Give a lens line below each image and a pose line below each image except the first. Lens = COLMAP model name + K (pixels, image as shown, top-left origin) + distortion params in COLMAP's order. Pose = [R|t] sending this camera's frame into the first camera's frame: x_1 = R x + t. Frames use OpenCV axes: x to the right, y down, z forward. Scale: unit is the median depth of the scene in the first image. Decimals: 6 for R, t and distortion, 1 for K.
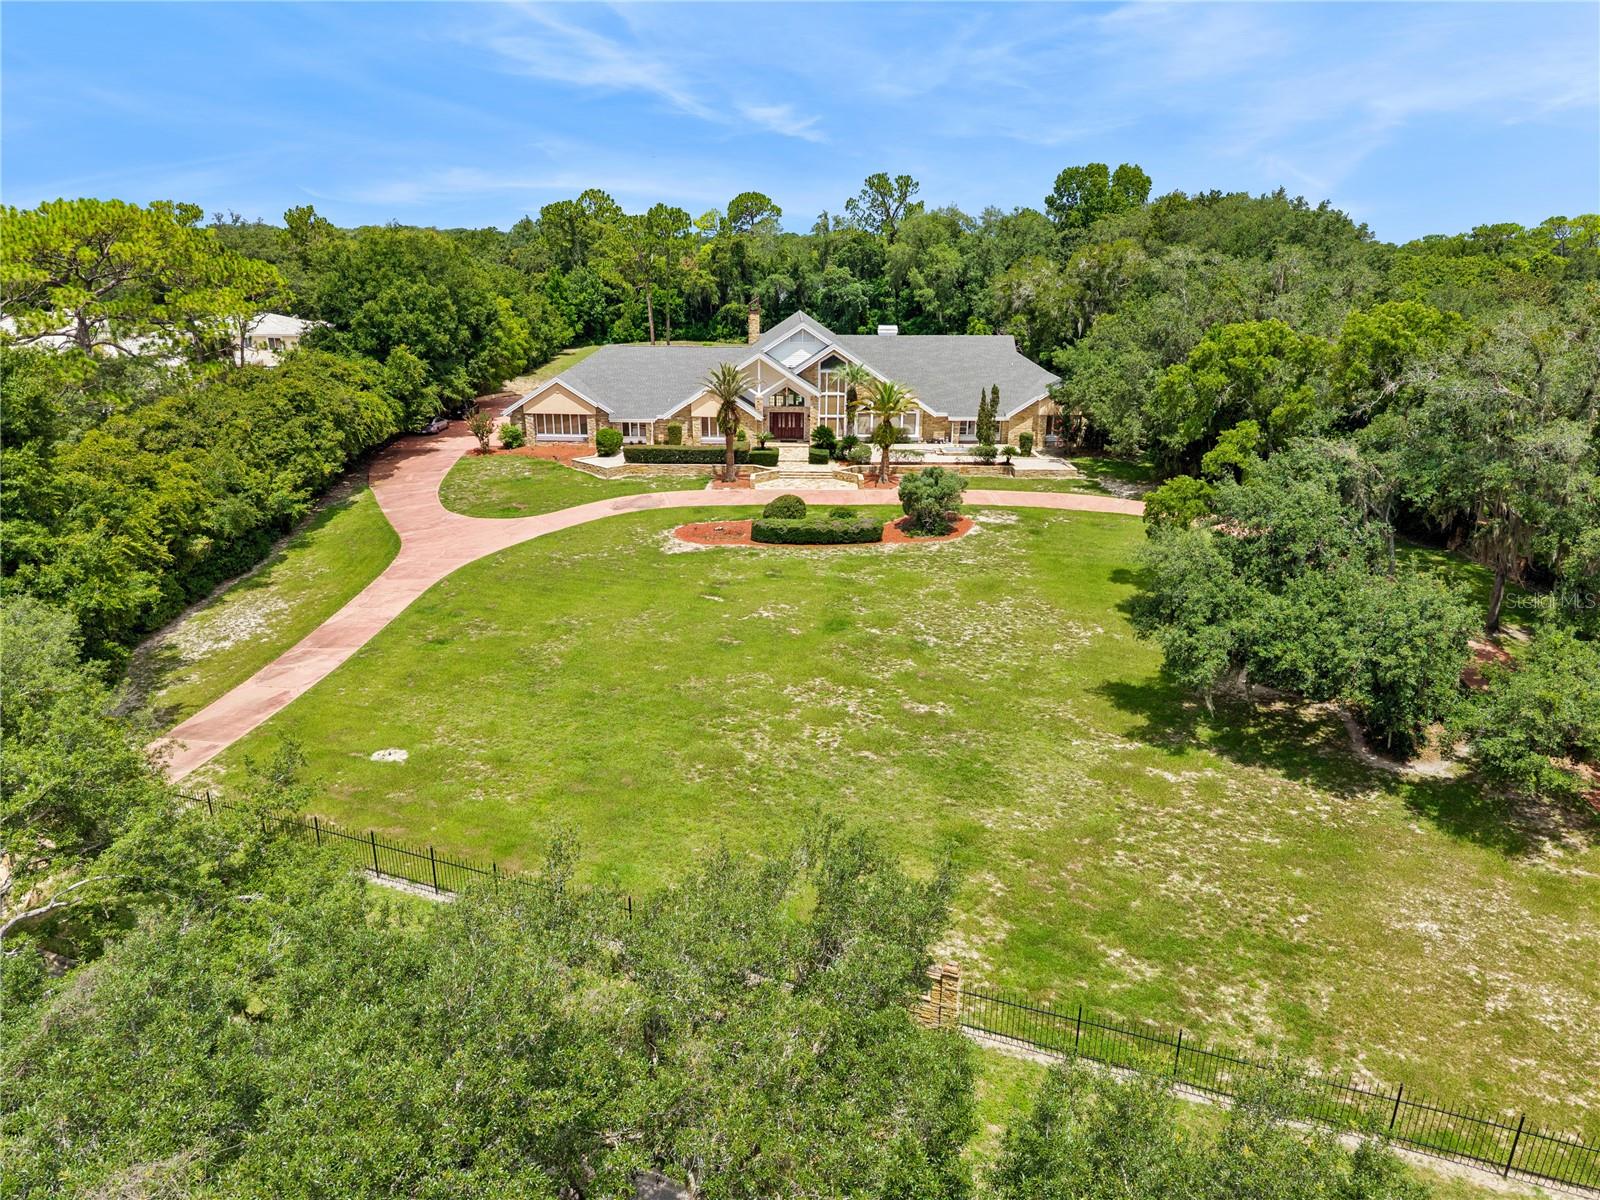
lens RADIAL K [[1054.0, 0, 793.1], [0, 1054.0, 603.1], [0, 0, 1]] dist [0.047309, -0.097273]
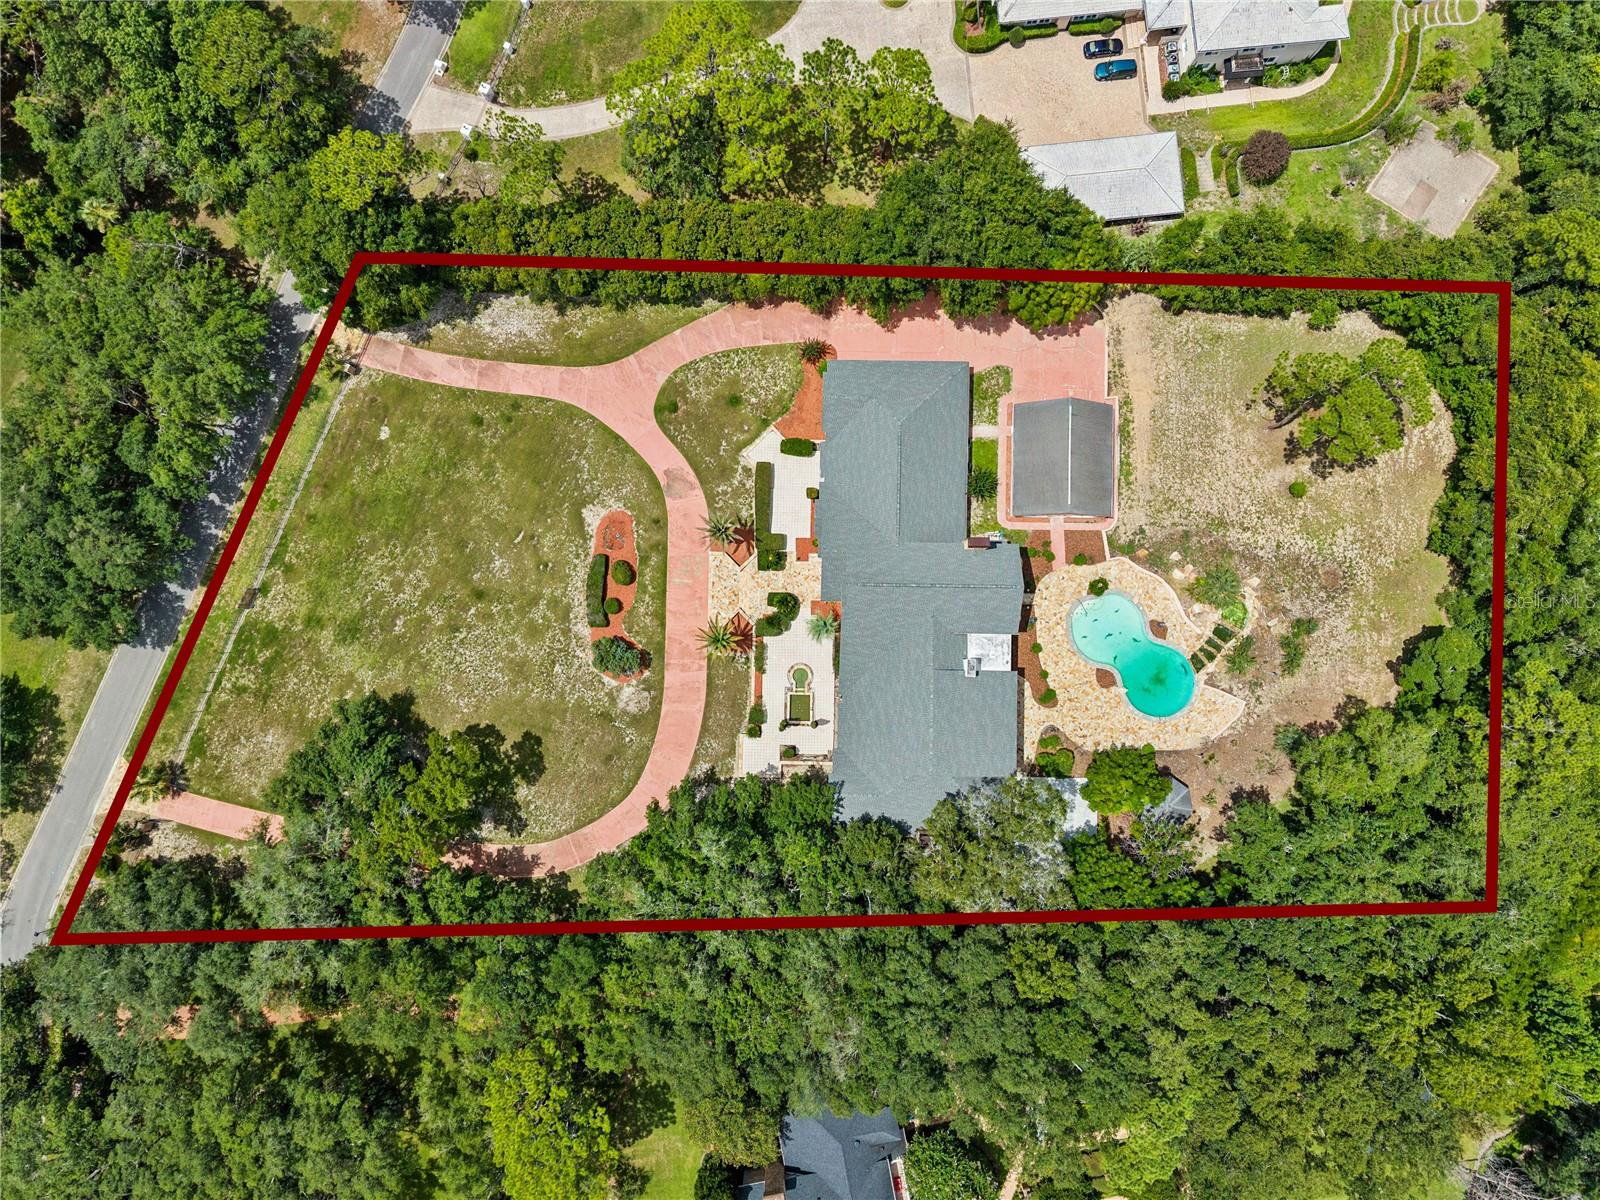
lens RADIAL K [[1054.0, 0, 793.1], [0, 1054.0, 603.1], [0, 0, 1]] dist [0.047309, -0.097273]
pose [[-0.027590, 0.998314, -0.051066, 0.095072], [-0.306966, 0.040156, 0.950873, -1.414203], [0.951320, 0.041910, 0.305341, 0.582273]]
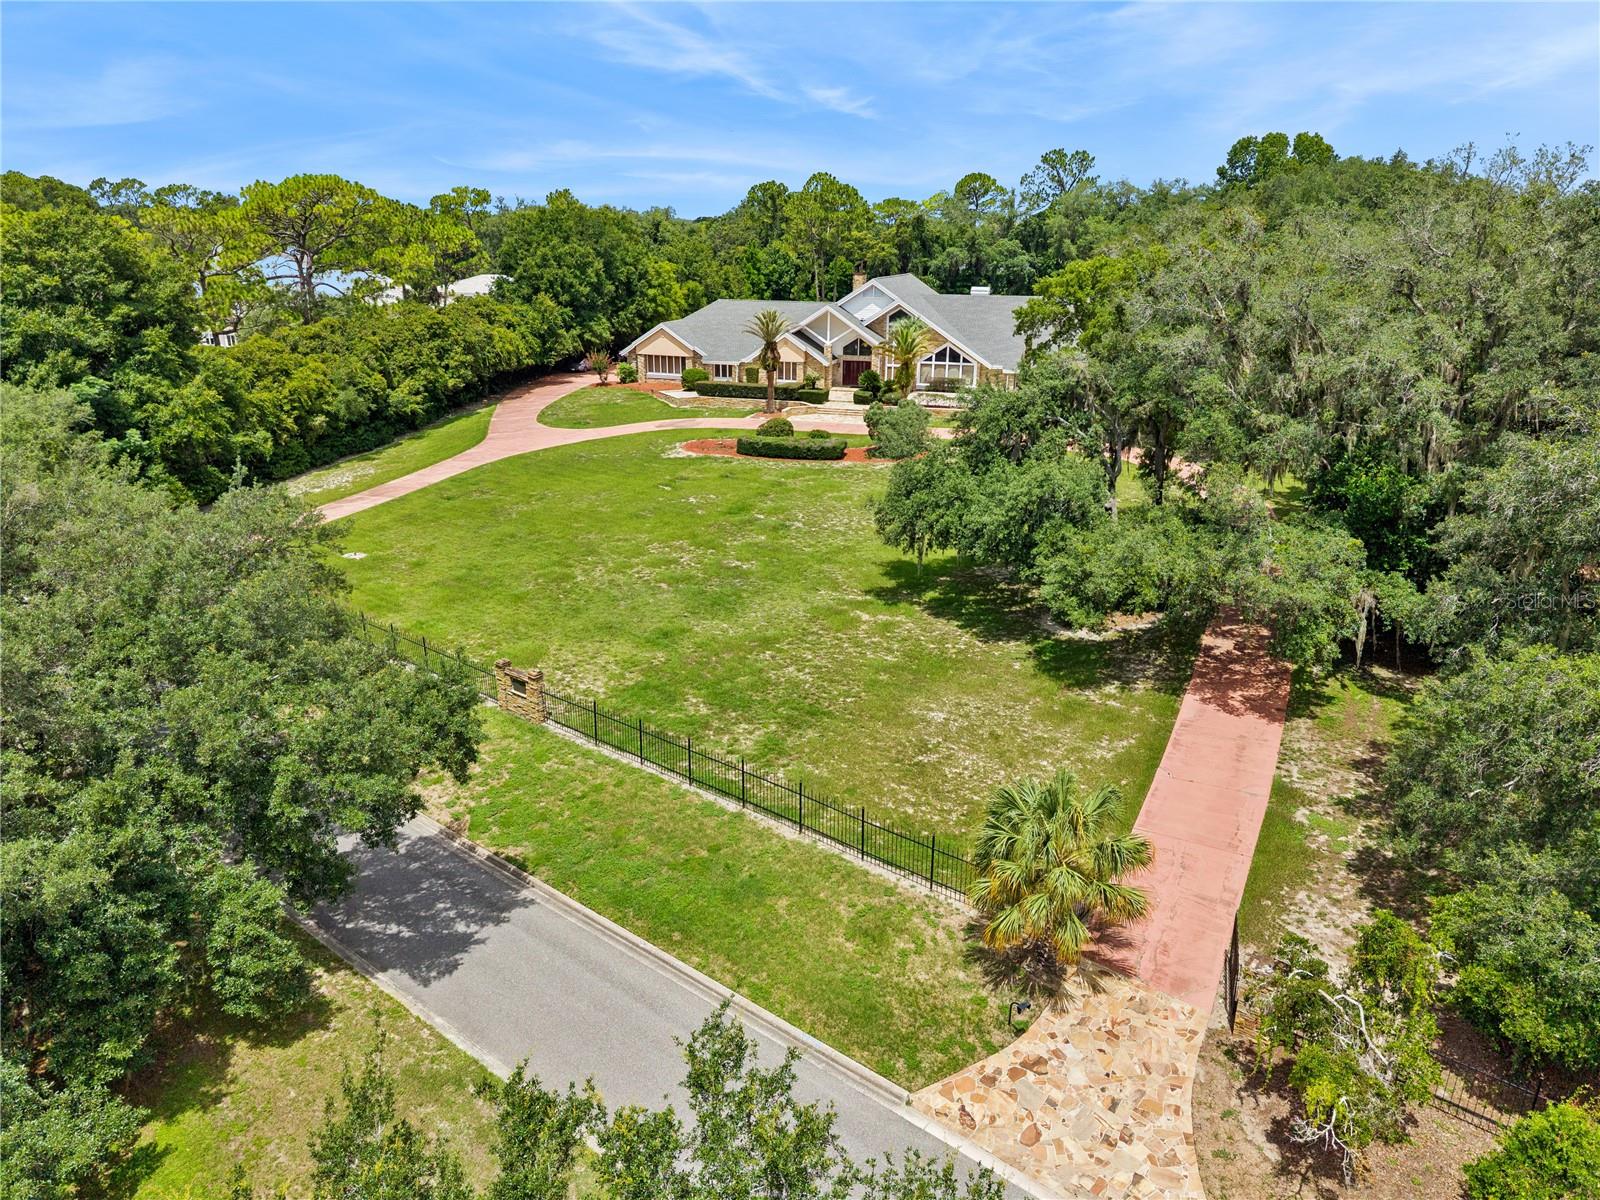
lens RADIAL K [[1054.0, 0, 793.1], [0, 1054.0, 603.1], [0, 0, 1]] dist [0.047309, -0.097273]
pose [[0.953213, 0.097709, -0.286072, 0.284170], [-0.095986, 0.995180, 0.020075, 0.059760], [0.286655, 0.008323, 0.957998, -0.087621]]
